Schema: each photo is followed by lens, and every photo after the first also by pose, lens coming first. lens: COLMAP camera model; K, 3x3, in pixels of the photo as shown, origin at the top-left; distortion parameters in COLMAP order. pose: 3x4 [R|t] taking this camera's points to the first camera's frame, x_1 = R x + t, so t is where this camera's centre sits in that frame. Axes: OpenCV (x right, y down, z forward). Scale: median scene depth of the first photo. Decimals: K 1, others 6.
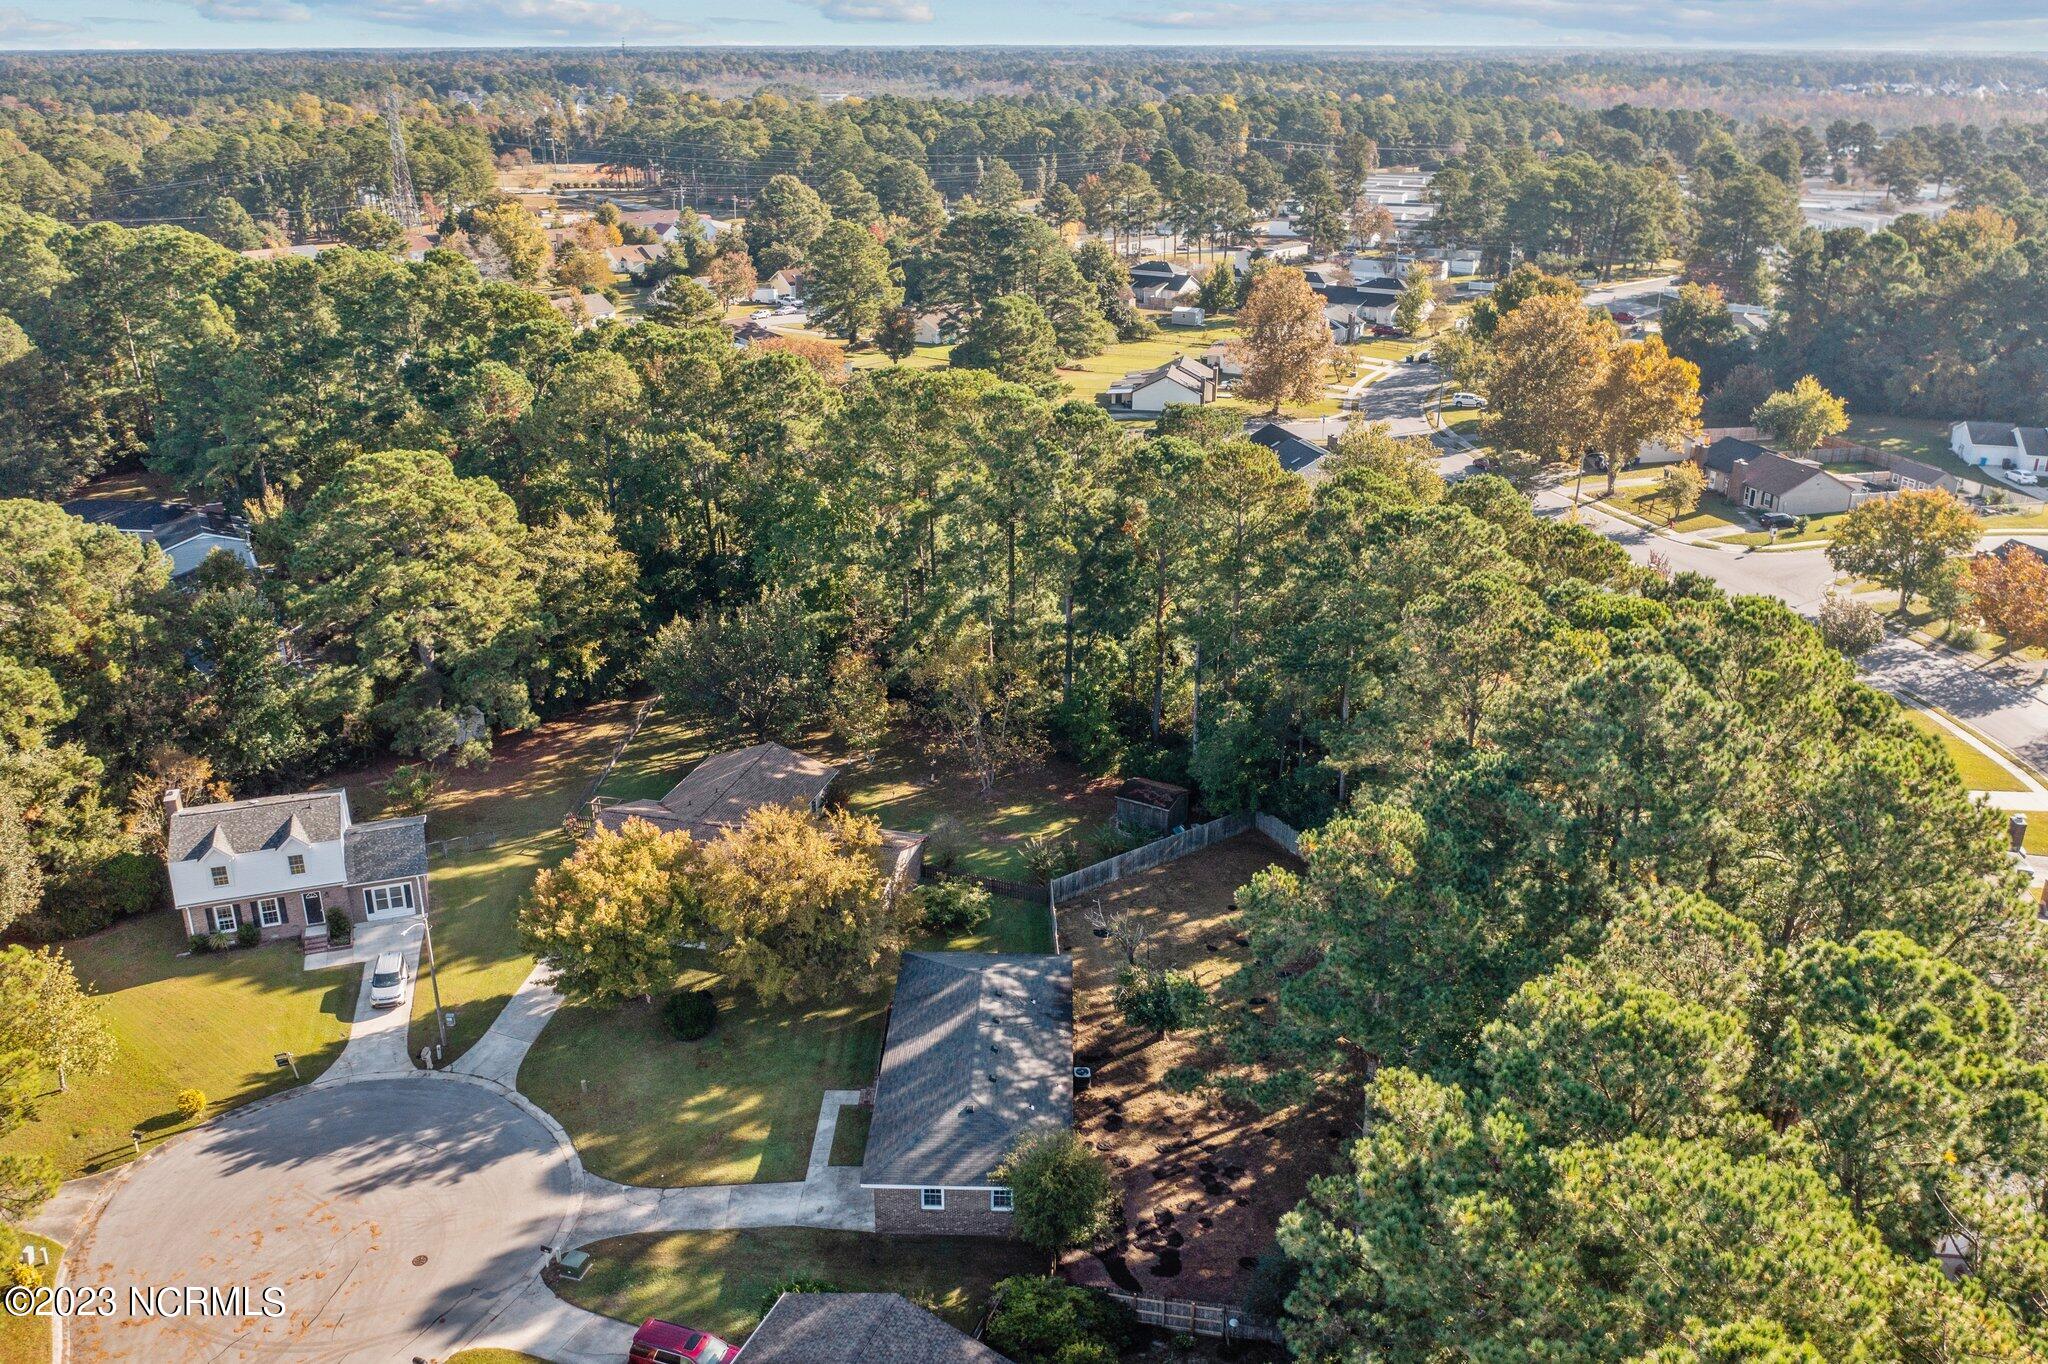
lens RADIAL K [[1605.8, 0, 1015.0], [0, 1605.8, 691.2], [0, 0, 1]] dist [-0.016696, 0.005743]
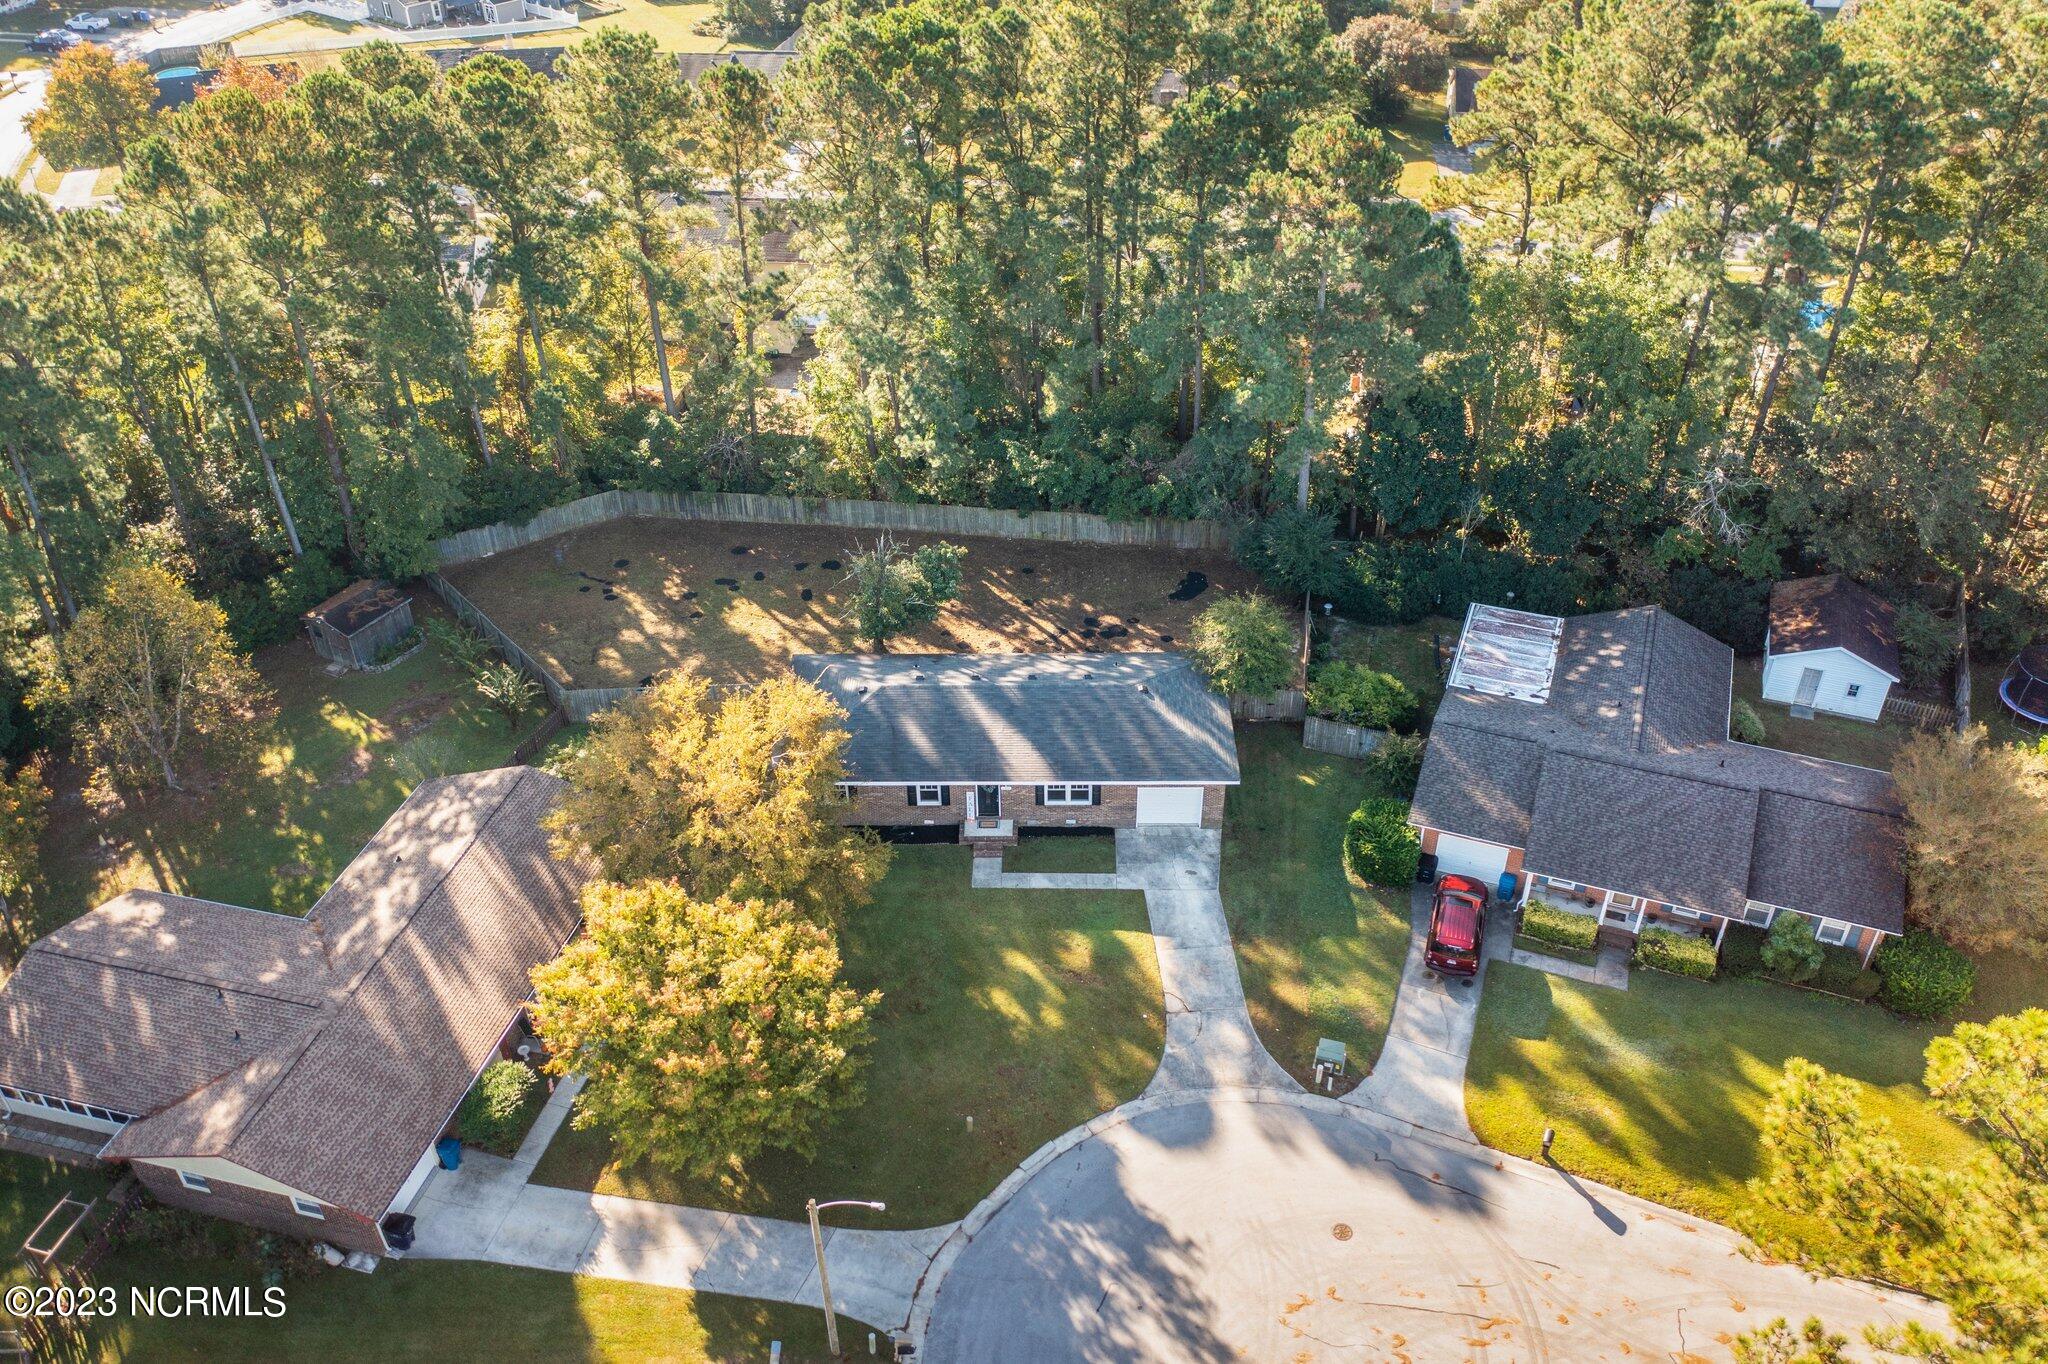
lens RADIAL K [[1605.8, 0, 1015.0], [0, 1605.8, 691.2], [0, 0, 1]] dist [-0.016696, 0.005743]
pose [[-0.006474, -0.593681, 0.804674, -0.604395], [0.386459, 0.740684, 0.549579, -0.220850], [-0.922284, 0.314531, 0.224638, 0.654606]]
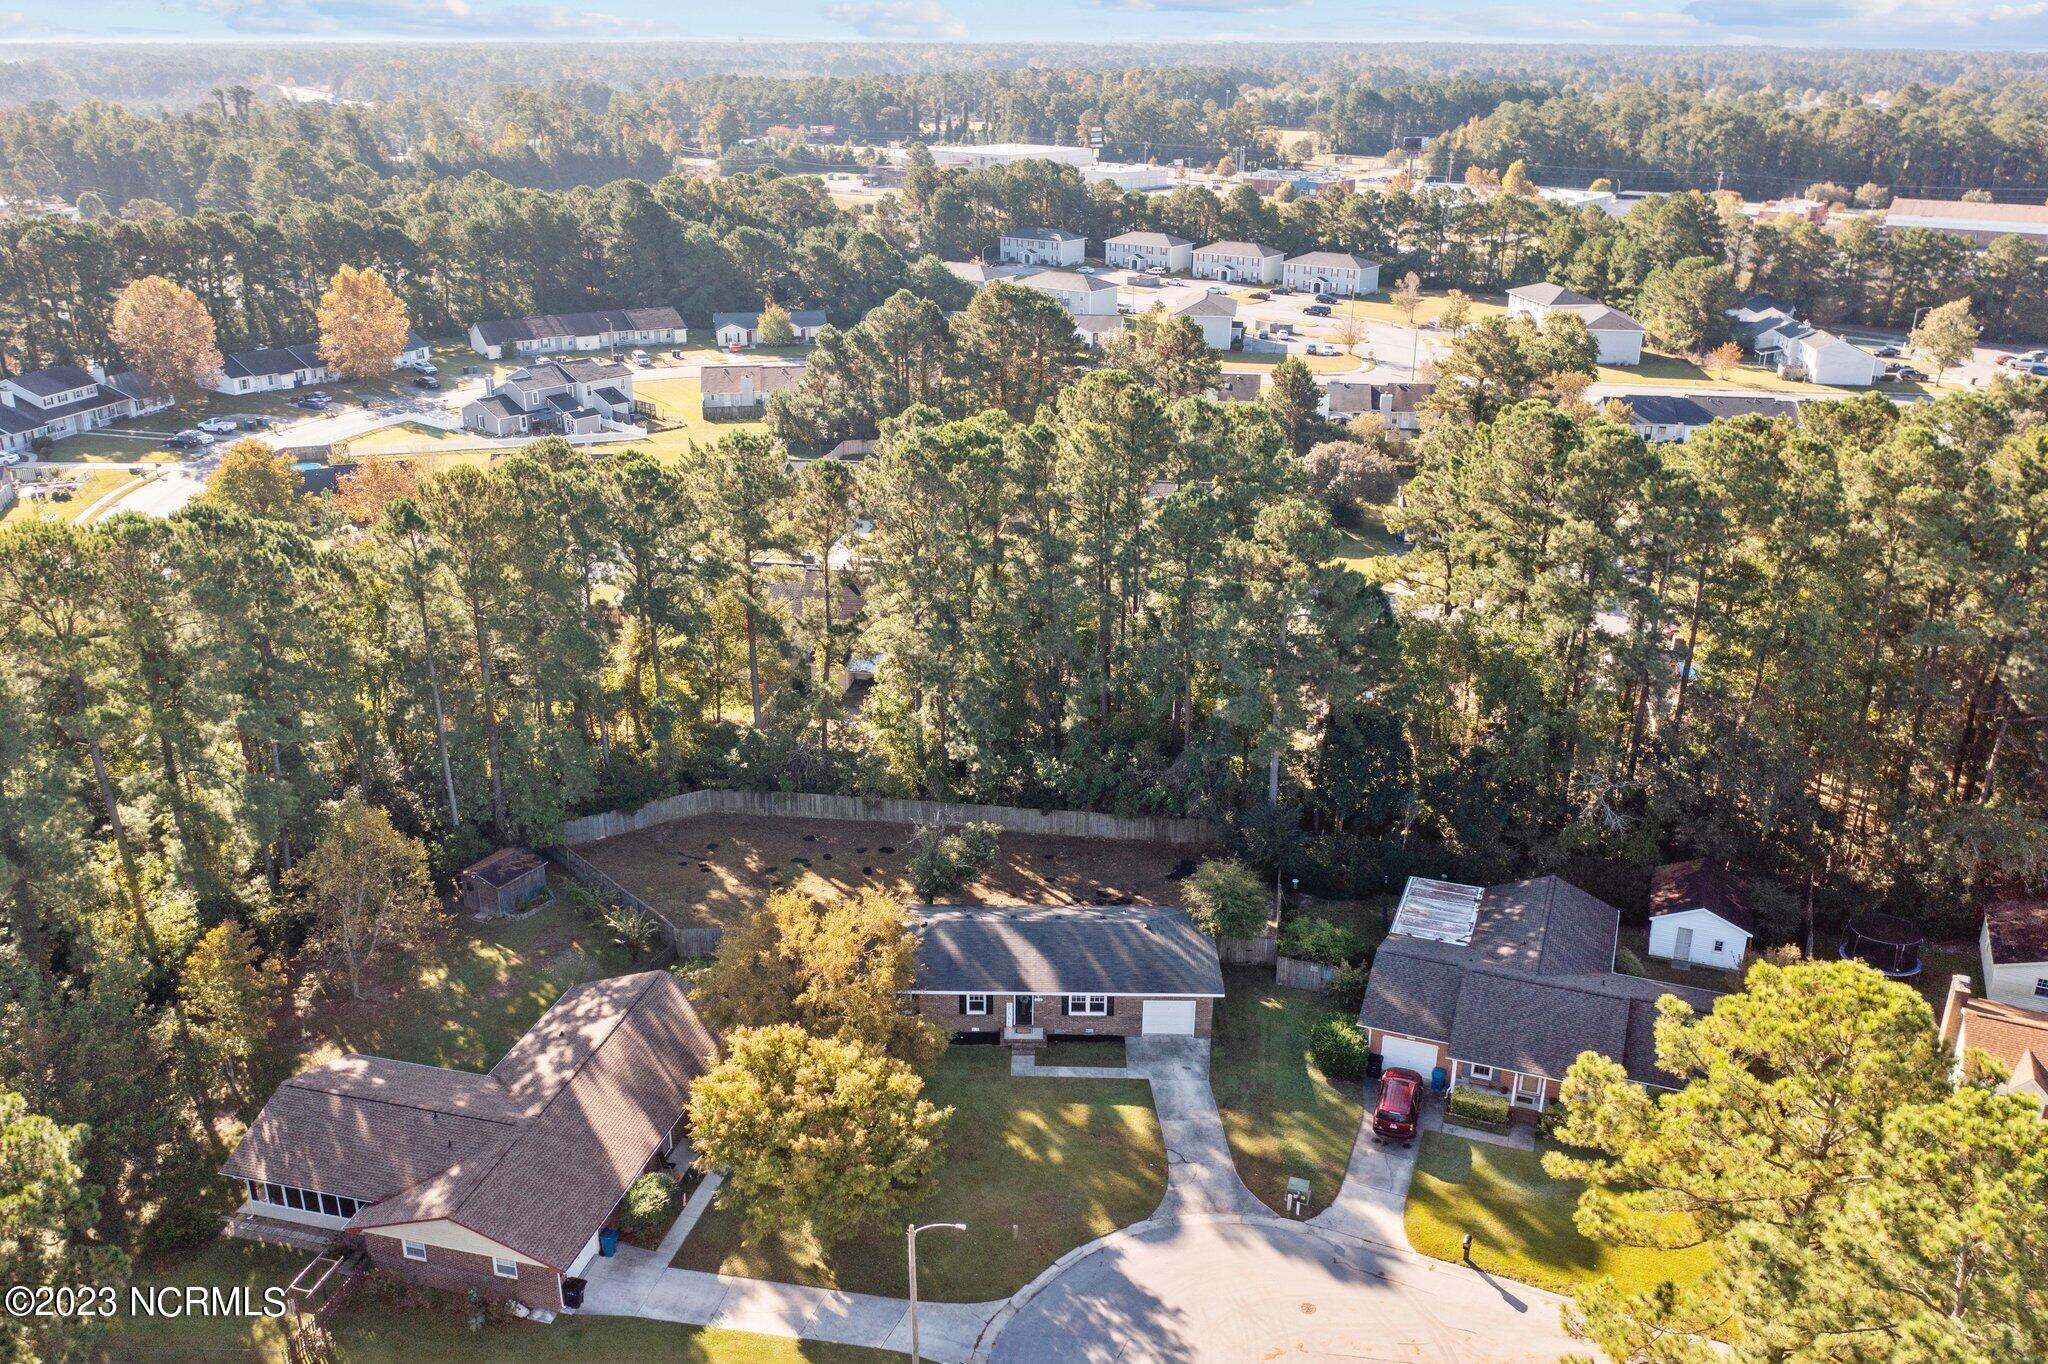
lens RADIAL K [[1671.5, 0, 1018.2], [0, 1671.5, 693.9], [0, 0, 1]] dist [-0.006703, -0.000469]
pose [[-0.009616, -0.374101, 0.927338, -0.851735], [0.367819, 0.861040, 0.351169, -0.275157], [-0.929848, 0.344469, 0.129322, 0.663351]]
